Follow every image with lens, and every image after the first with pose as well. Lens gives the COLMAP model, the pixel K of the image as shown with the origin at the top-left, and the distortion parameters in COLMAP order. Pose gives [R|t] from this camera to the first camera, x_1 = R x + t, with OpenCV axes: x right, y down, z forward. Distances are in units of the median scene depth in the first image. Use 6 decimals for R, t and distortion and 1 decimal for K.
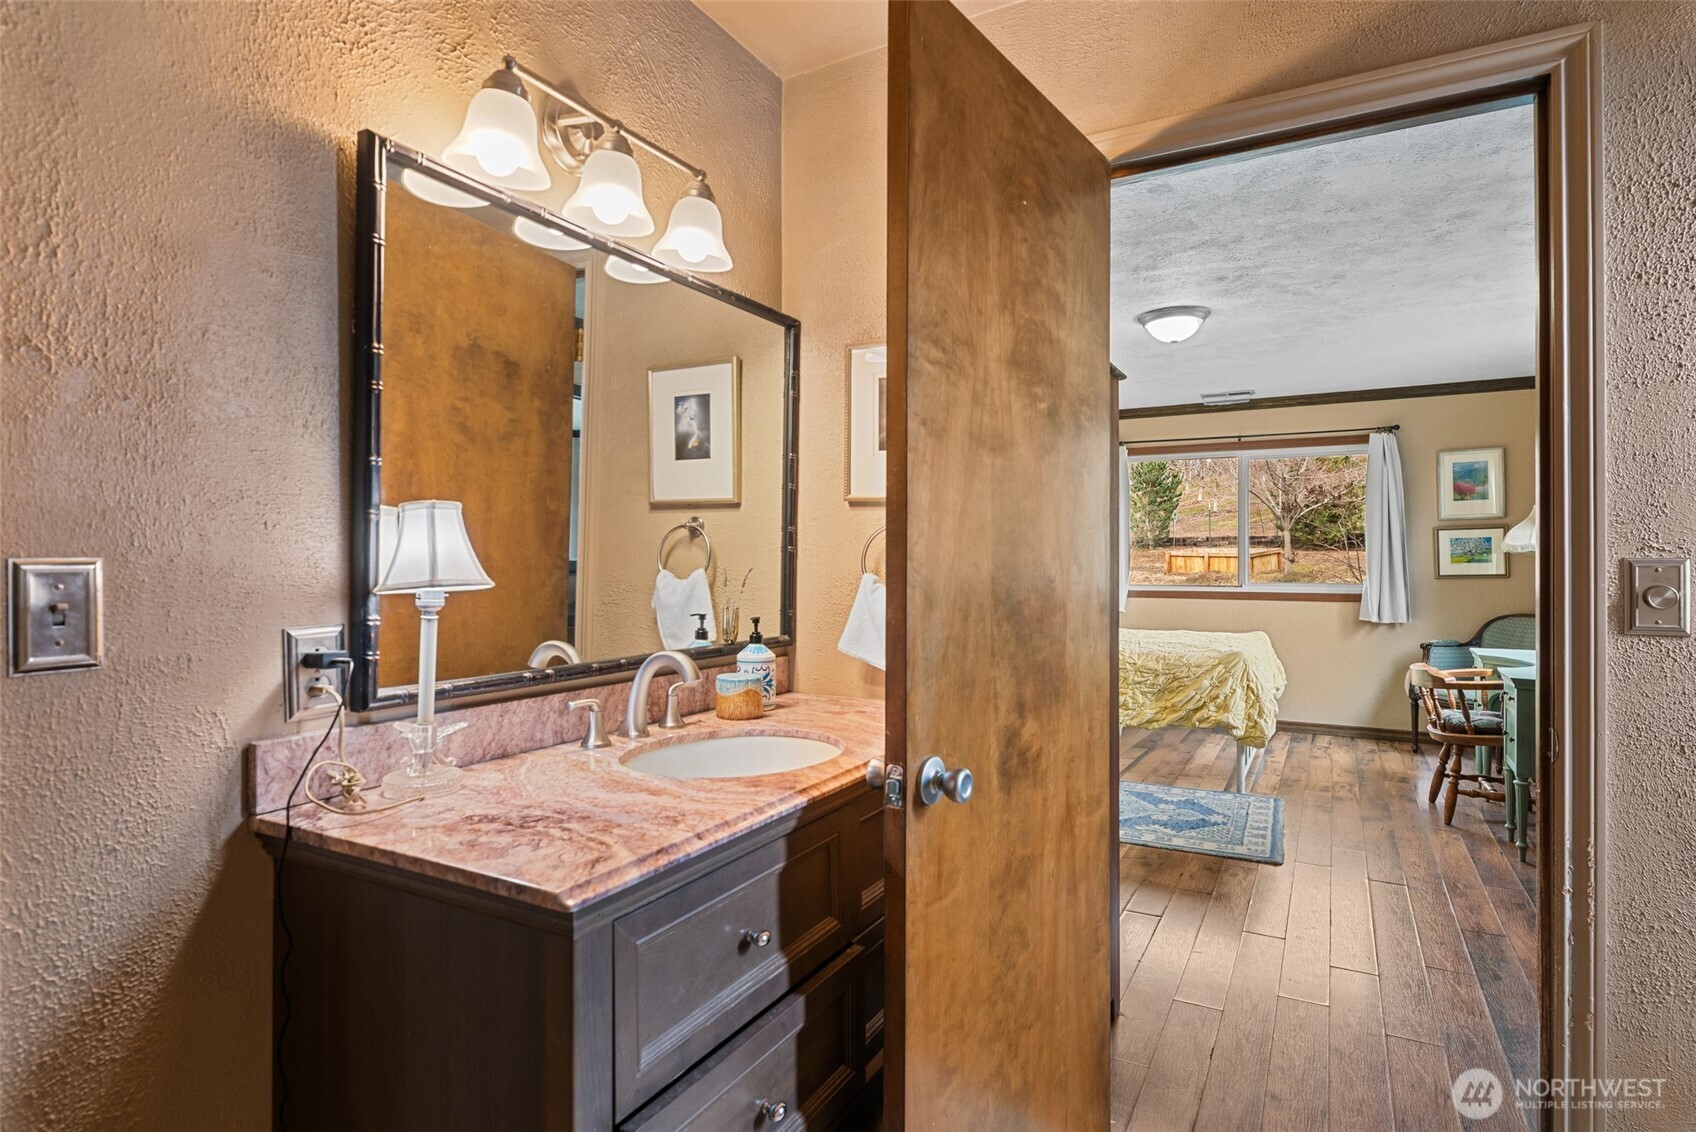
lens RADIAL K [[885.8, 0, 846.1], [0, 885.8, 561.4], [0, 0, 1]] dist [0.001511, -0.000711]
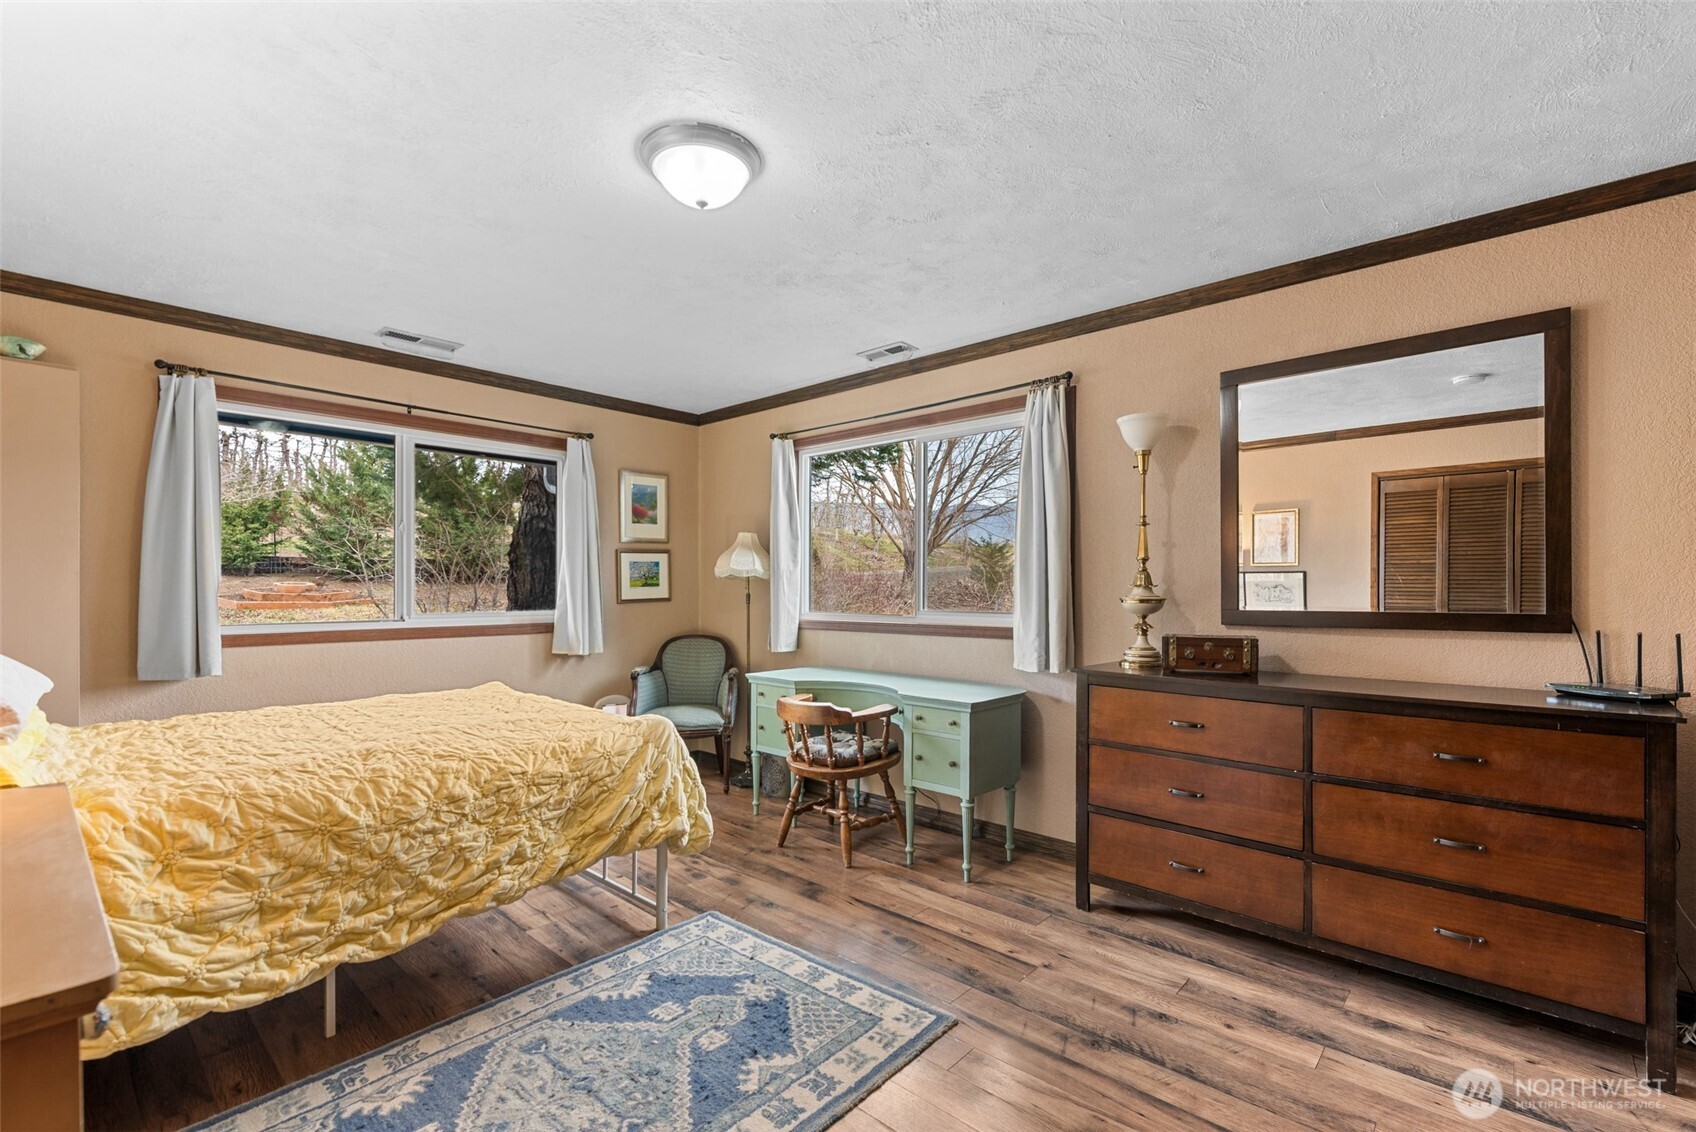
lens RADIAL K [[752.9, 0, 840.8], [0, 752.9, 591.9], [0, 0, 1]] dist [0.001981, 0.000031]
pose [[0.230583, -0.005876, 0.973035, -0.078460], [-0.002368, 0.999975, 0.006600, 0.001097], [-0.973050, -0.003826, 0.230563, 0.707207]]
